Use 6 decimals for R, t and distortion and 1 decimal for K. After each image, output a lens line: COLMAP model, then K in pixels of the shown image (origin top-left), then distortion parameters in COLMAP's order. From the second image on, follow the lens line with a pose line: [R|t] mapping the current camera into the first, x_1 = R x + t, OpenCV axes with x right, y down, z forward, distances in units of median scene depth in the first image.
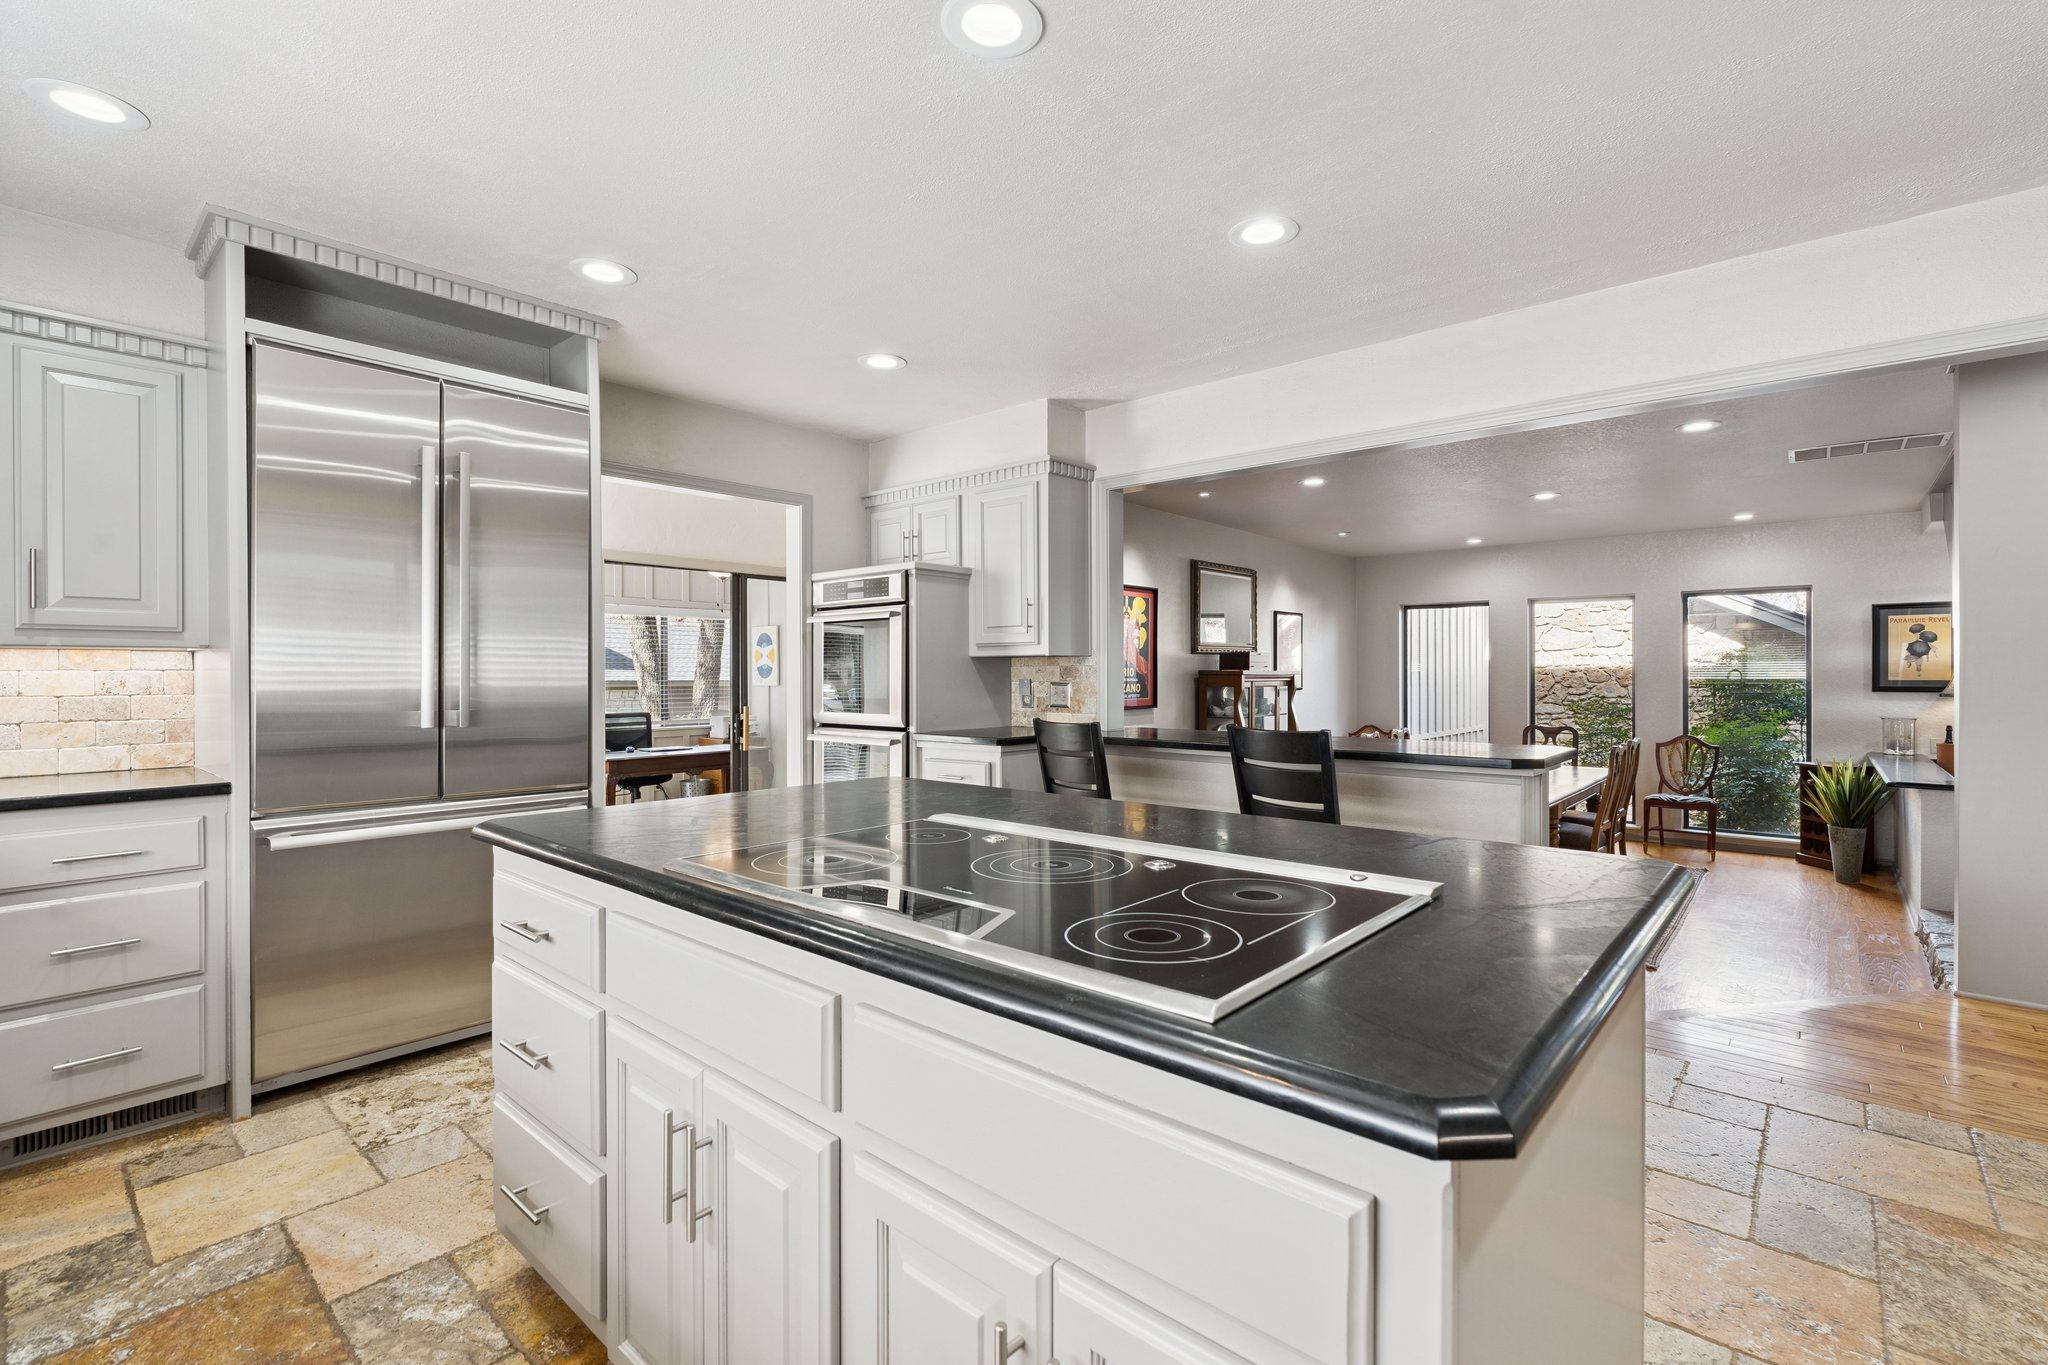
lens RADIAL K [[928.7, 0, 1026.6], [0, 928.7, 677.4], [0, 0, 1]] dist [-0.001198, 0.000193]
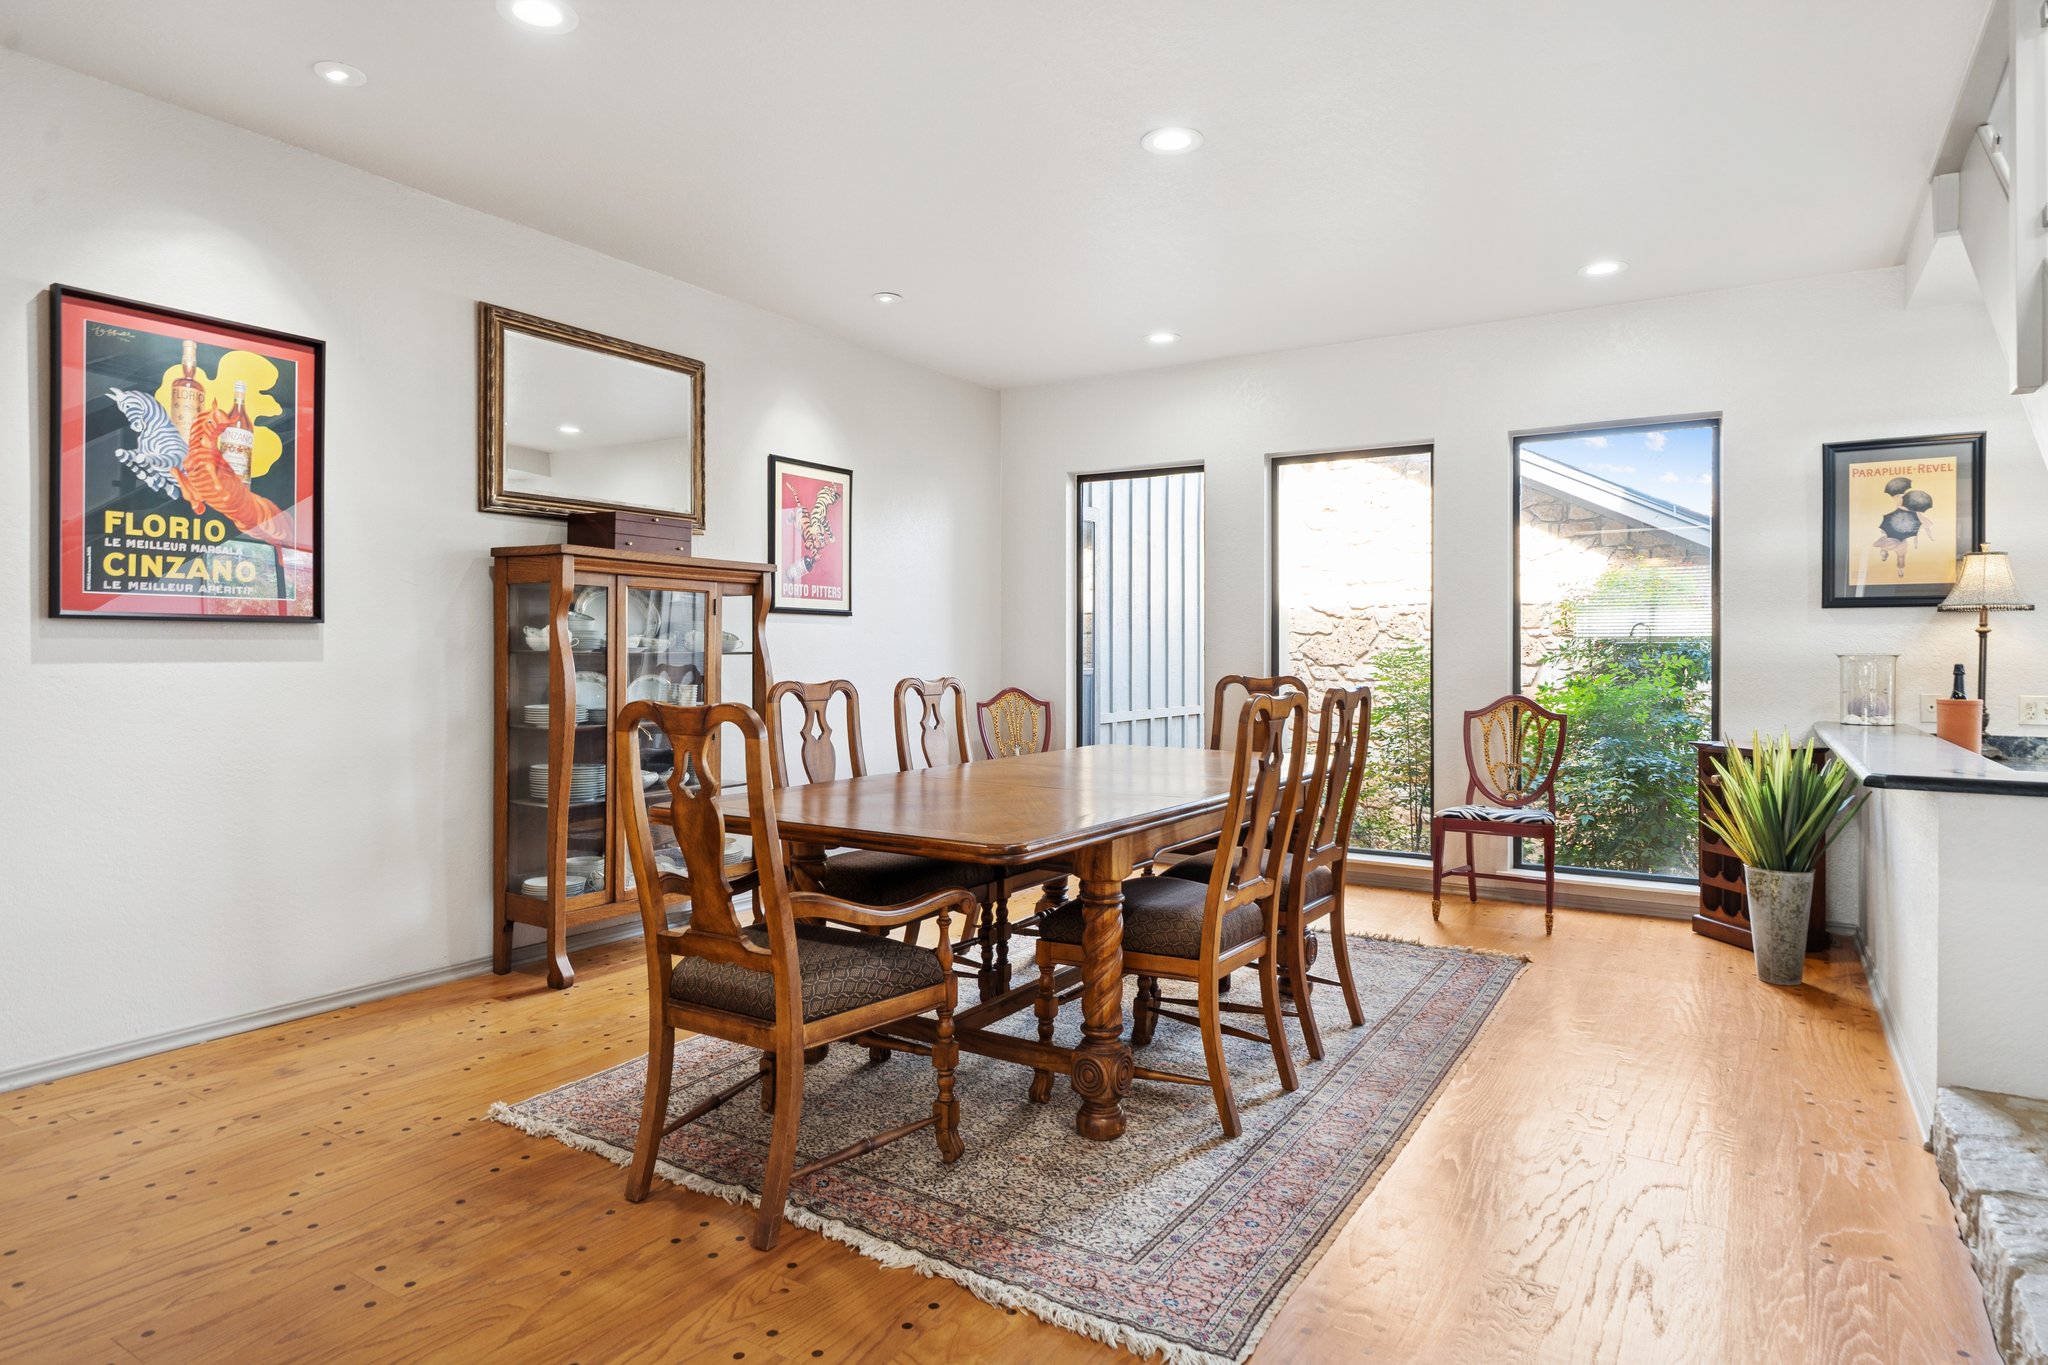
lens RADIAL K [[1151.5, 0, 1030.2], [0, 1151.5, 661.8], [0, 0, 1]] dist [-0.005873, 0.001723]
pose [[0.989363, 0.002195, 0.145450, 0.374983], [-0.002187, 0.999998, -0.000213, 0.048373], [-0.145450, -0.000107, 0.989366, 0.423821]]
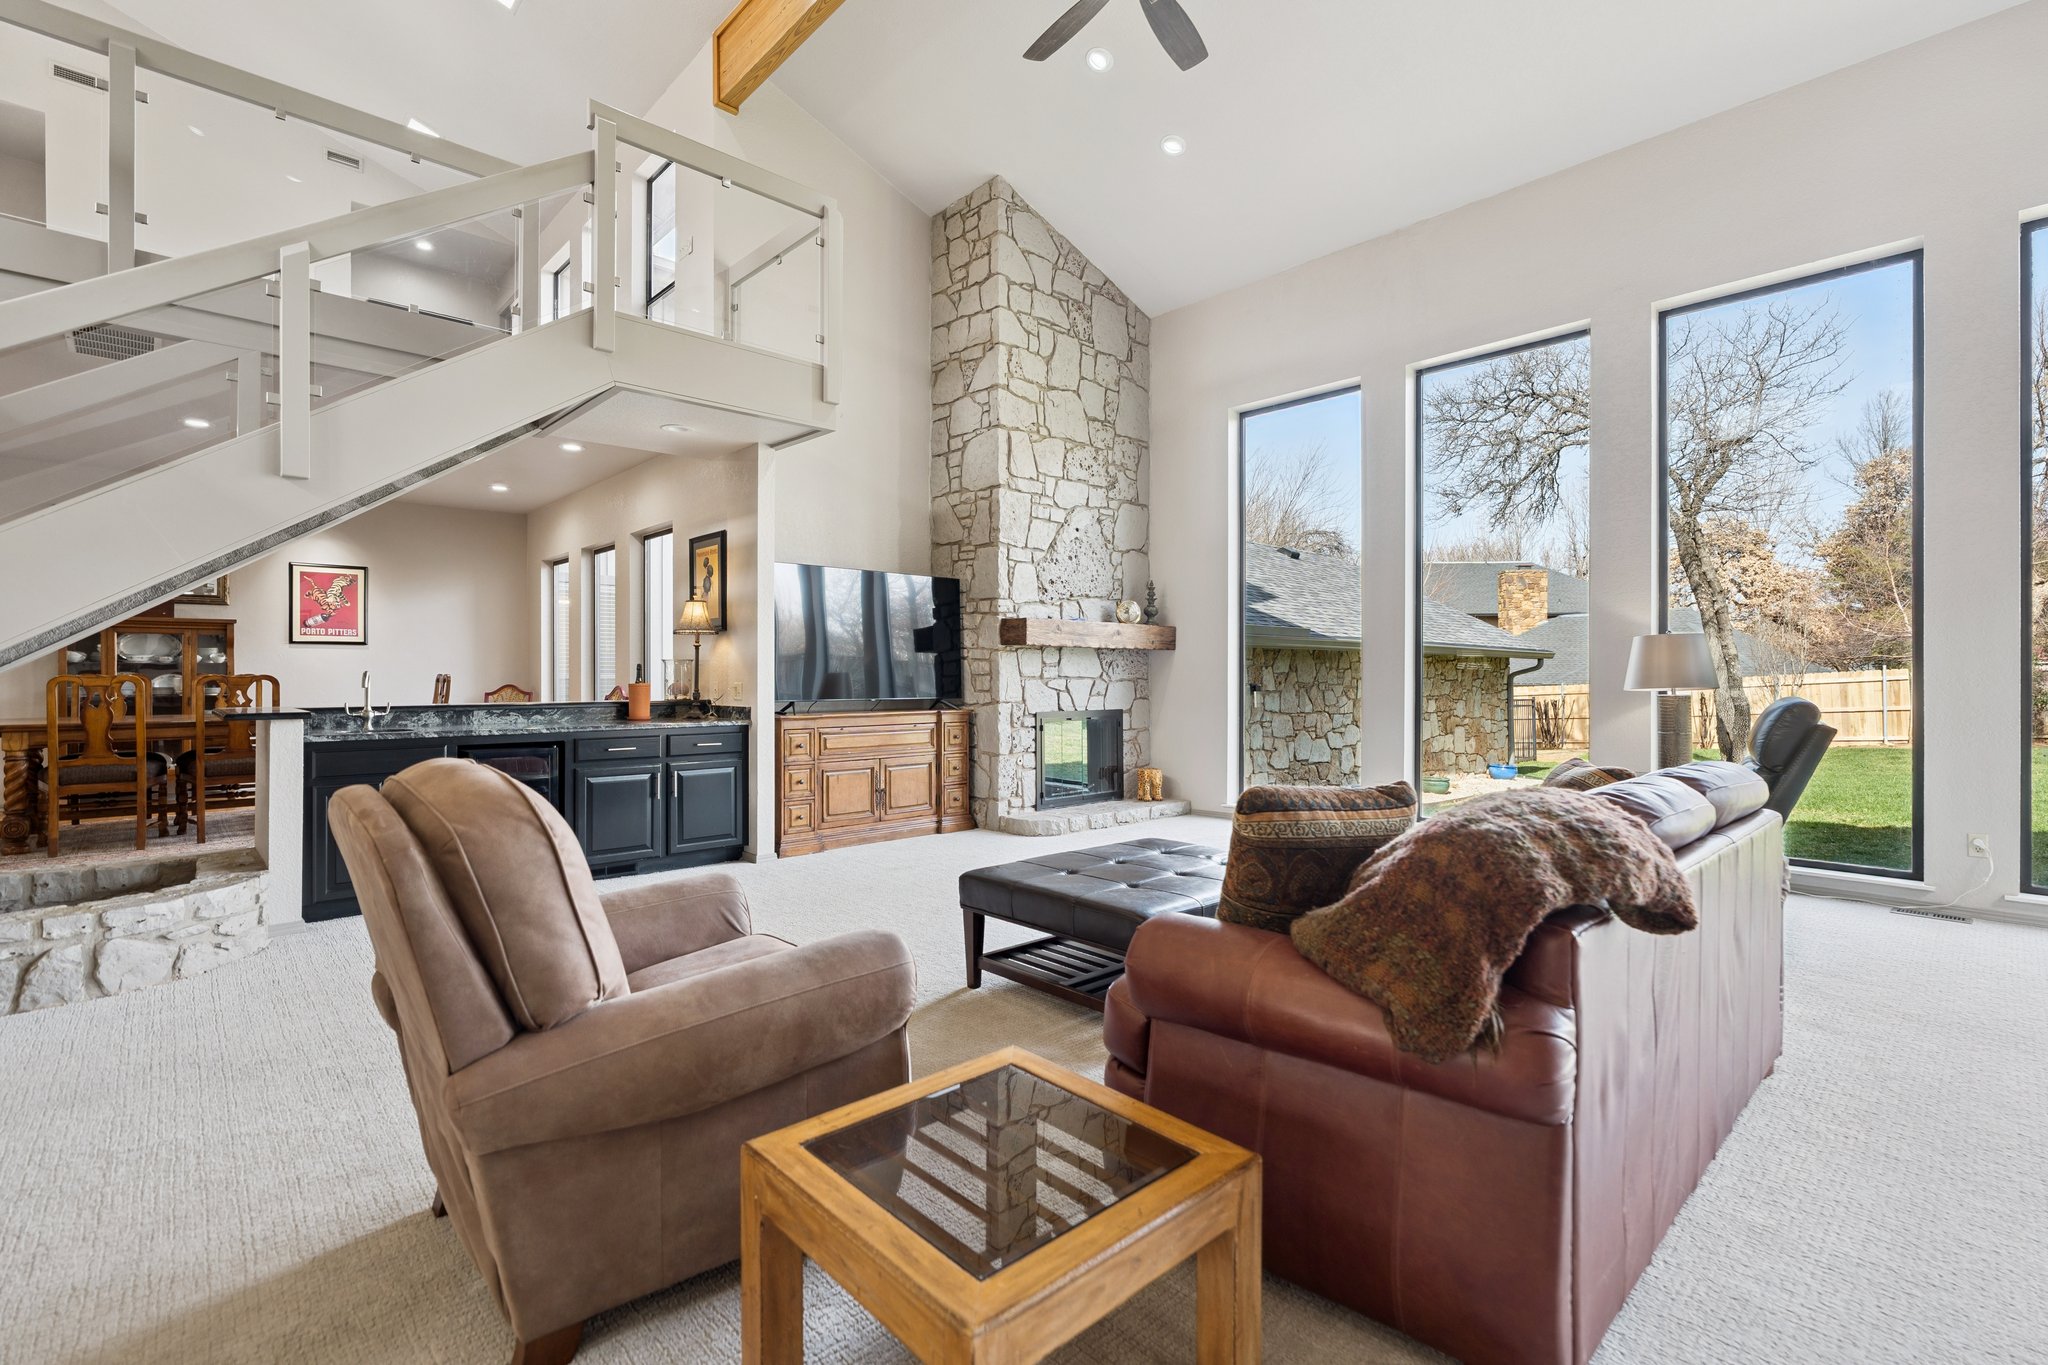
lens RADIAL K [[928.7, 0, 1014.9], [0, 928.7, 685.5], [0, 0, 1]] dist [-0.001198, 0.000193]
pose [[0.992478, 0.004666, -0.122337, 1.376350], [-0.004950, 0.999986, -0.002025, 0.068628], [0.122326, 0.002616, 0.992487, 0.128174]]
